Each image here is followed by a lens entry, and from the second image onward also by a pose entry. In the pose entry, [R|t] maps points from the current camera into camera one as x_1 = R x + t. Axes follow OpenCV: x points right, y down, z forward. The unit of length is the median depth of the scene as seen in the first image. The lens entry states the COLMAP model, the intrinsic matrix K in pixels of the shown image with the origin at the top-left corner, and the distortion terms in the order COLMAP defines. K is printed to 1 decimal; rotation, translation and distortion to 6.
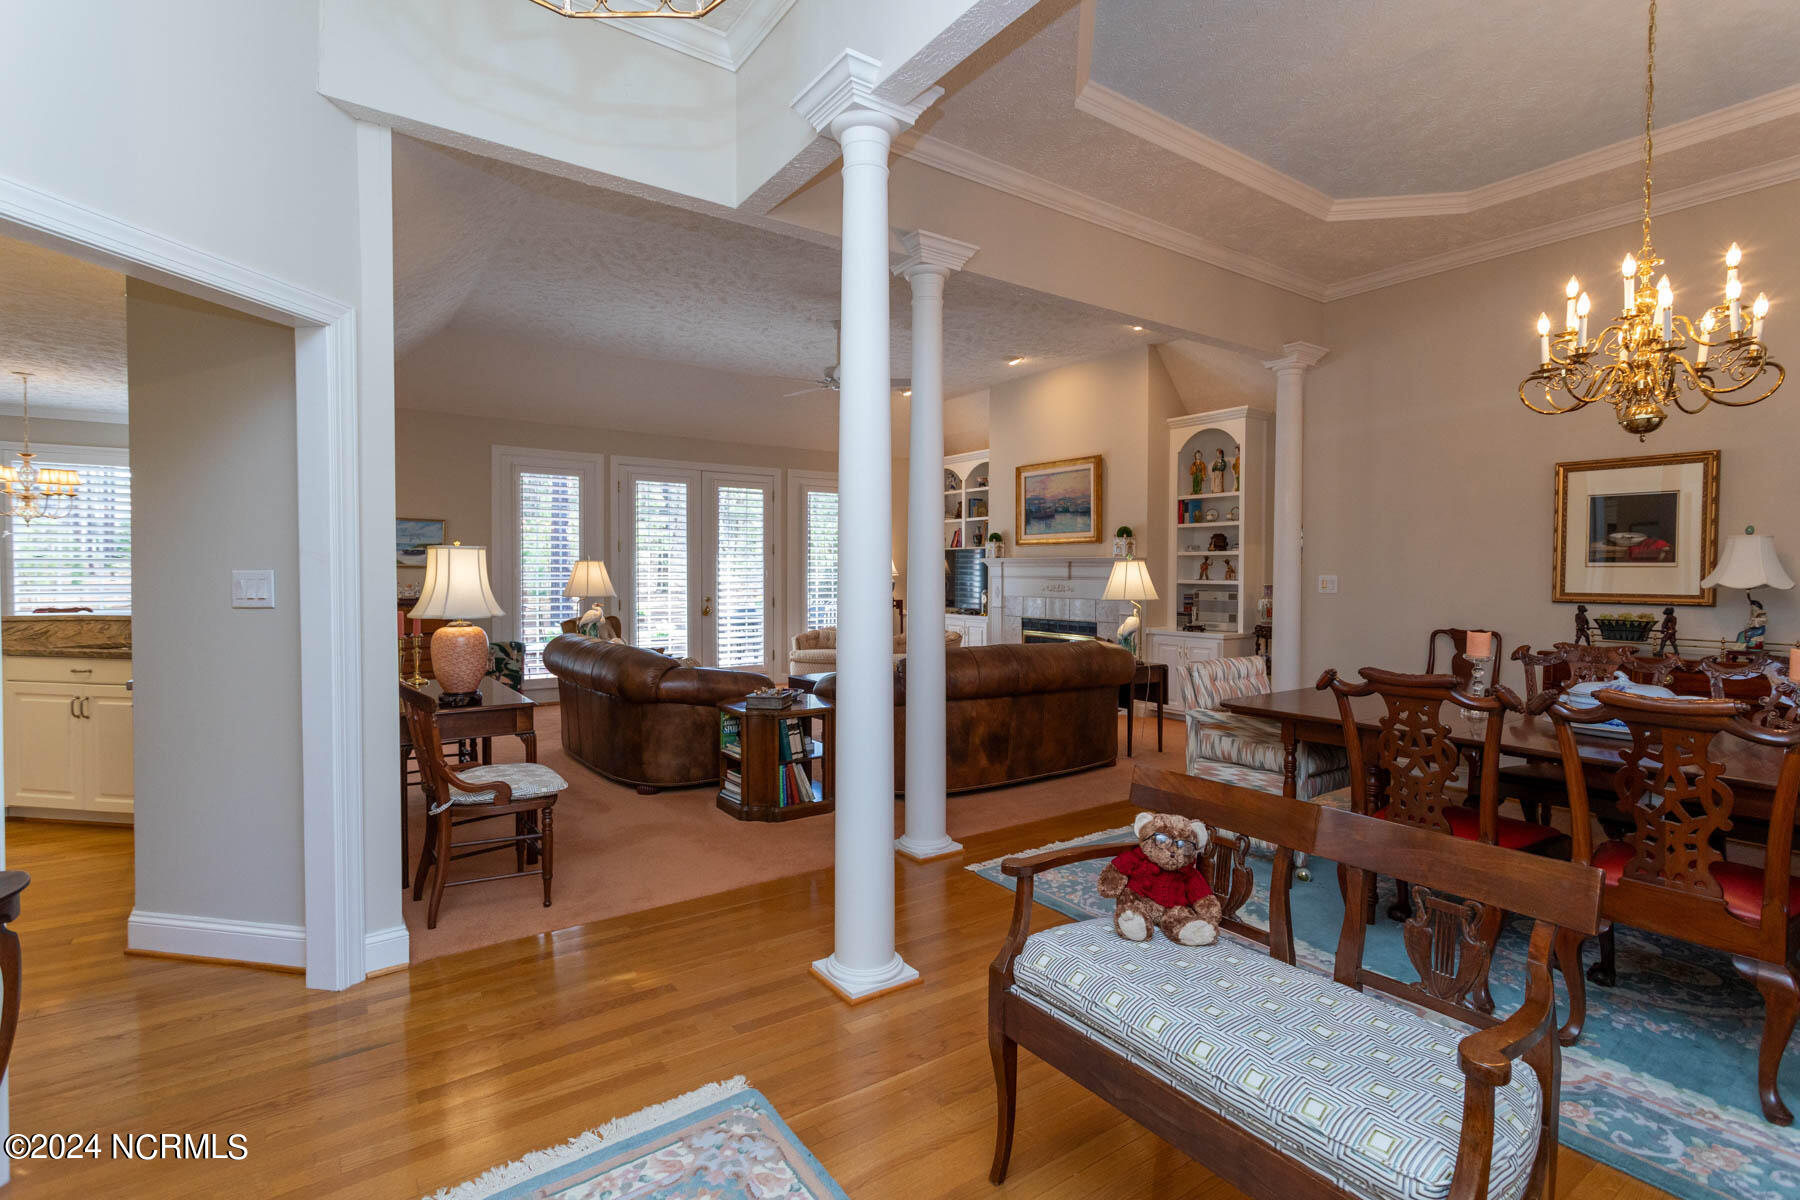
lens RADIAL K [[845.7, 0, 908.5], [0, 845.7, 599.8], [0, 0, 1]] dist [-0.003495, -0.000476]
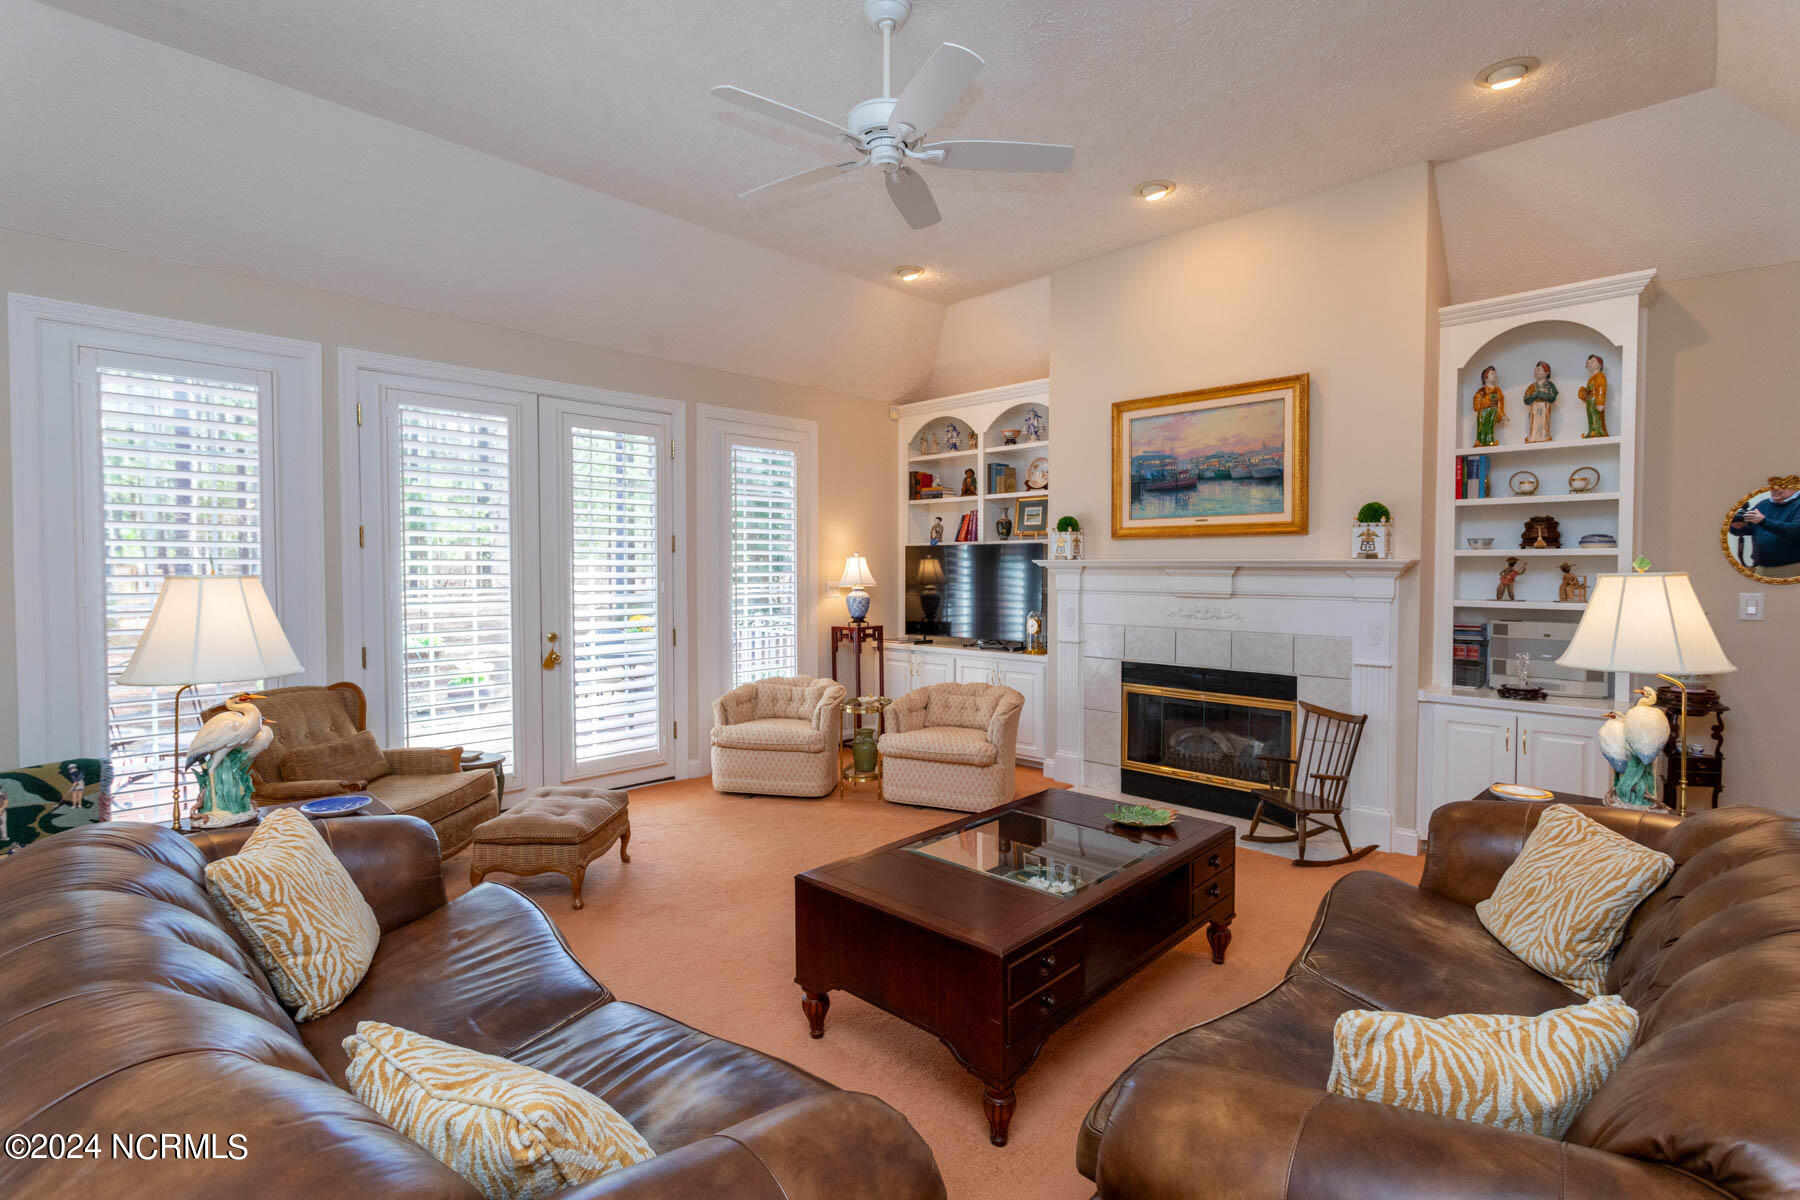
lens RADIAL K [[848.2, 0, 903.5], [0, 848.2, 593.5], [0, 0, 1]] dist [0.001118, 0.000485]
pose [[0.984606, -0.008785, 0.174570, -0.129127], [0.008927, 0.999960, -0.000028, -0.030255], [-0.174563, 0.001586, 0.984645, 0.499336]]
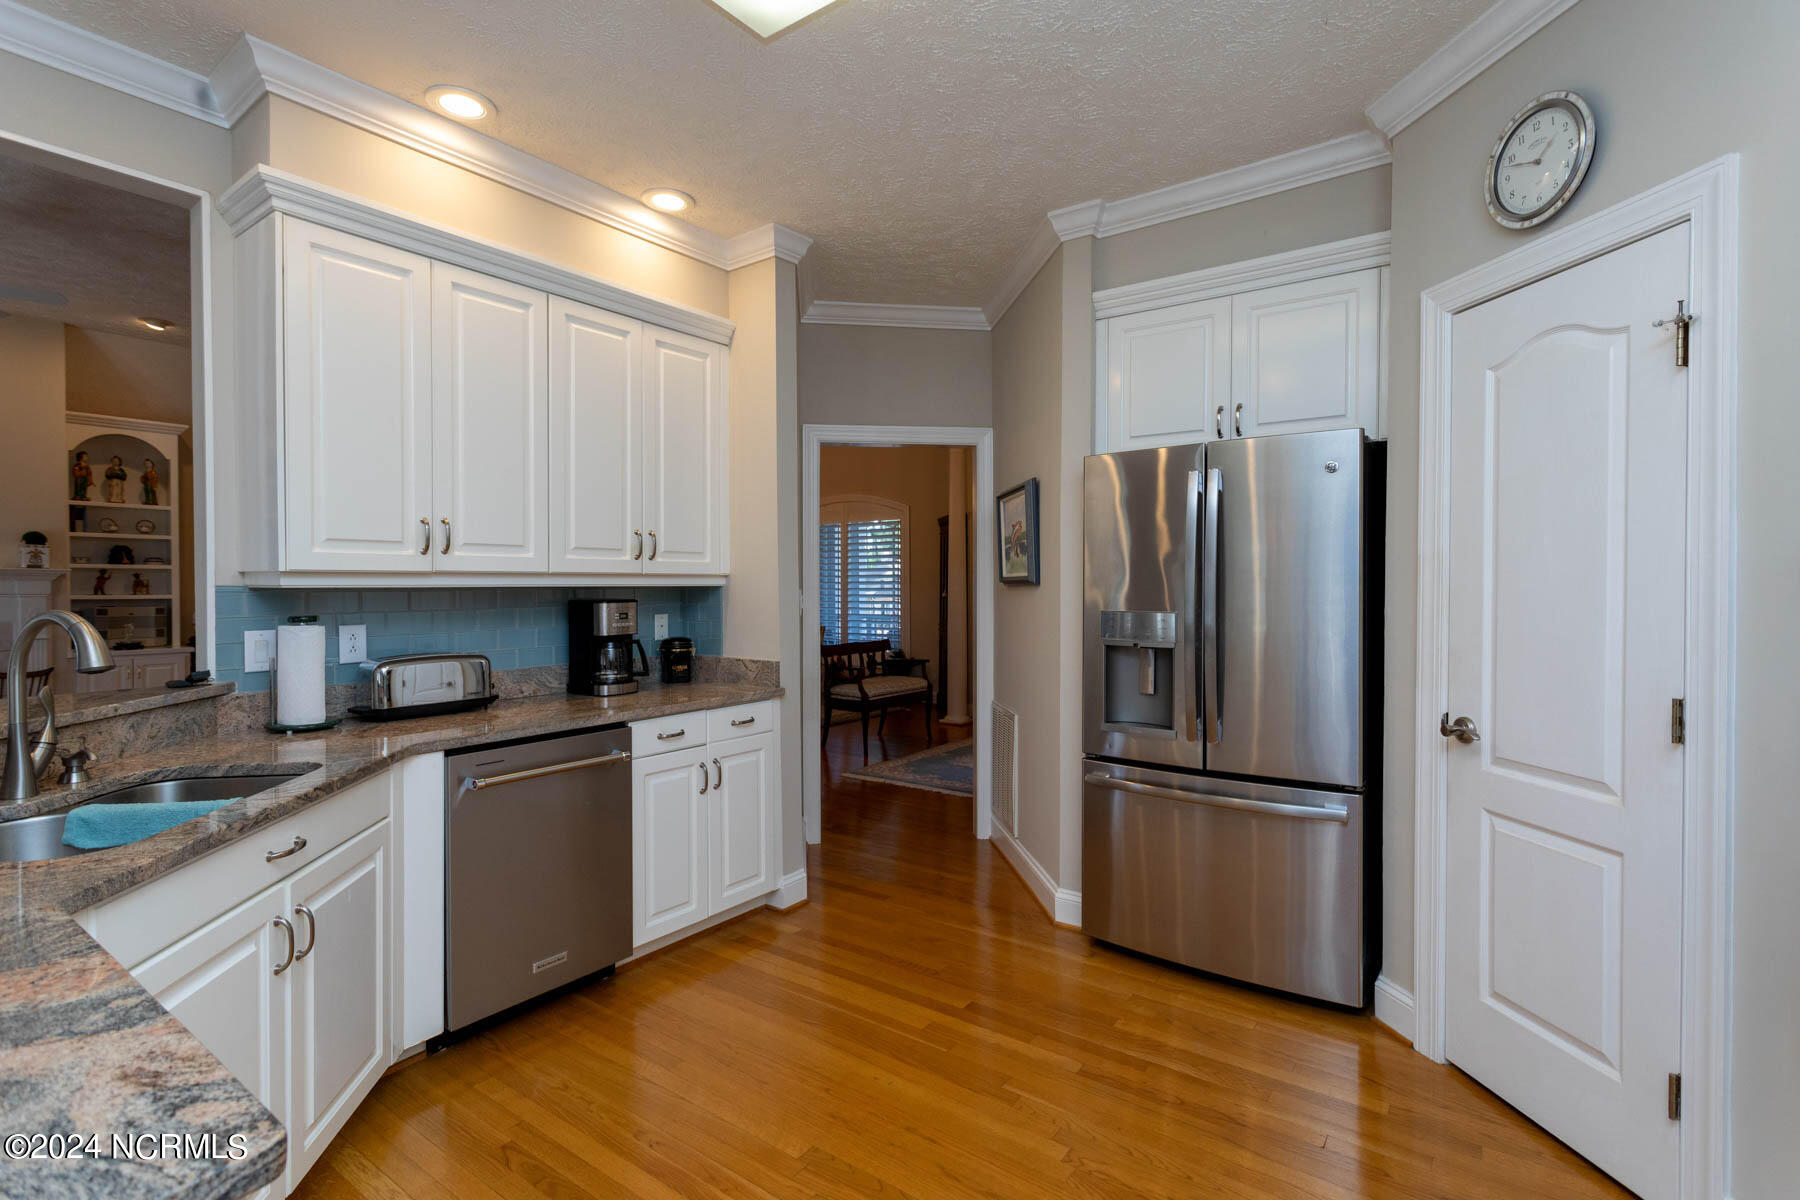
lens RADIAL K [[855.1, 0, 905.2], [0, 855.1, 592.8], [0, 0, 1]] dist [-0.001582, -0.000067]
pose [[-0.304358, -0.011249, 0.952491, -0.764417], [0.030972, 0.999285, 0.021698, -0.018125], [-0.952054, 0.036105, -0.303792, 0.428891]]
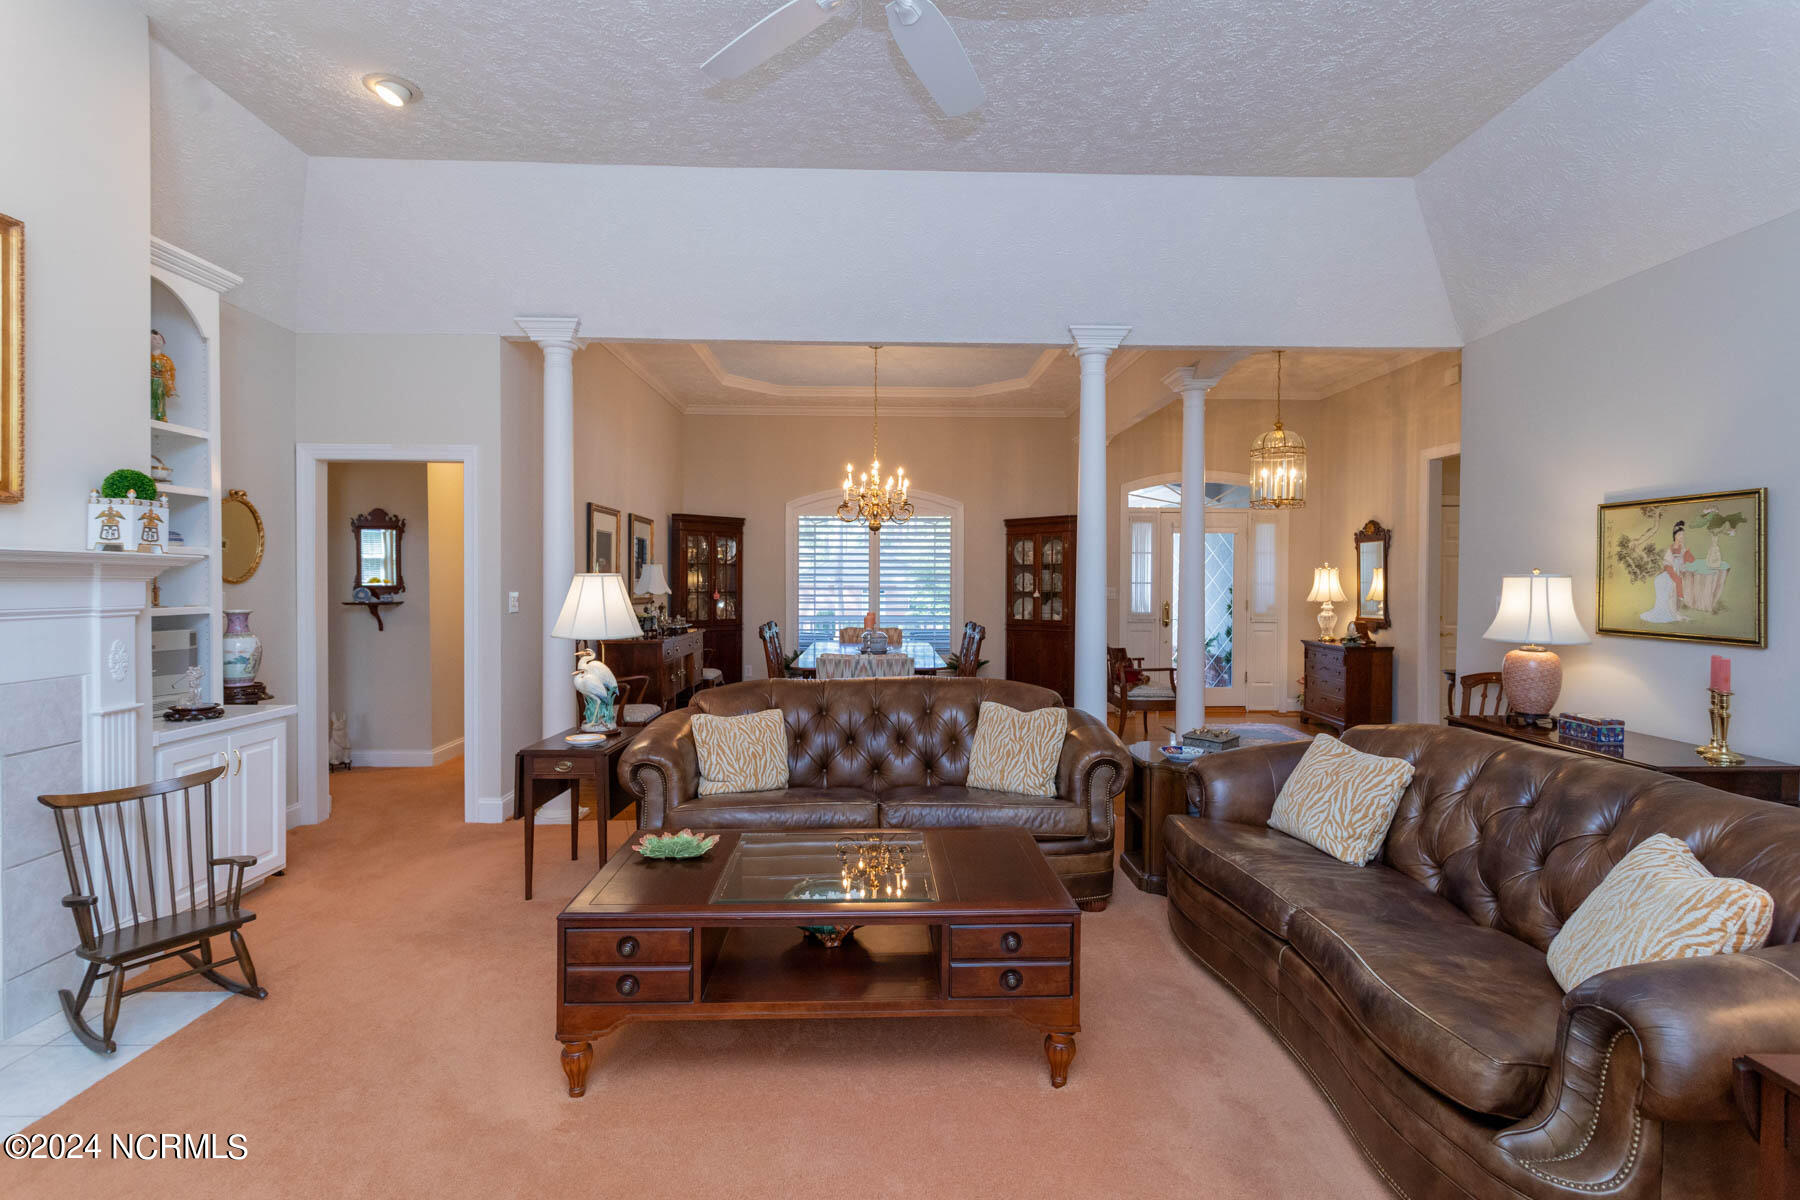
lens RADIAL K [[855.1, 0, 905.2], [0, 855.1, 592.8], [0, 0, 1]] dist [-0.001582, -0.000067]
pose [[-0.827319, -0.015512, 0.561518, -0.222975], [0.010523, 0.999015, 0.043102, -0.043977], [-0.561634, 0.041568, -0.826341, 1.073955]]
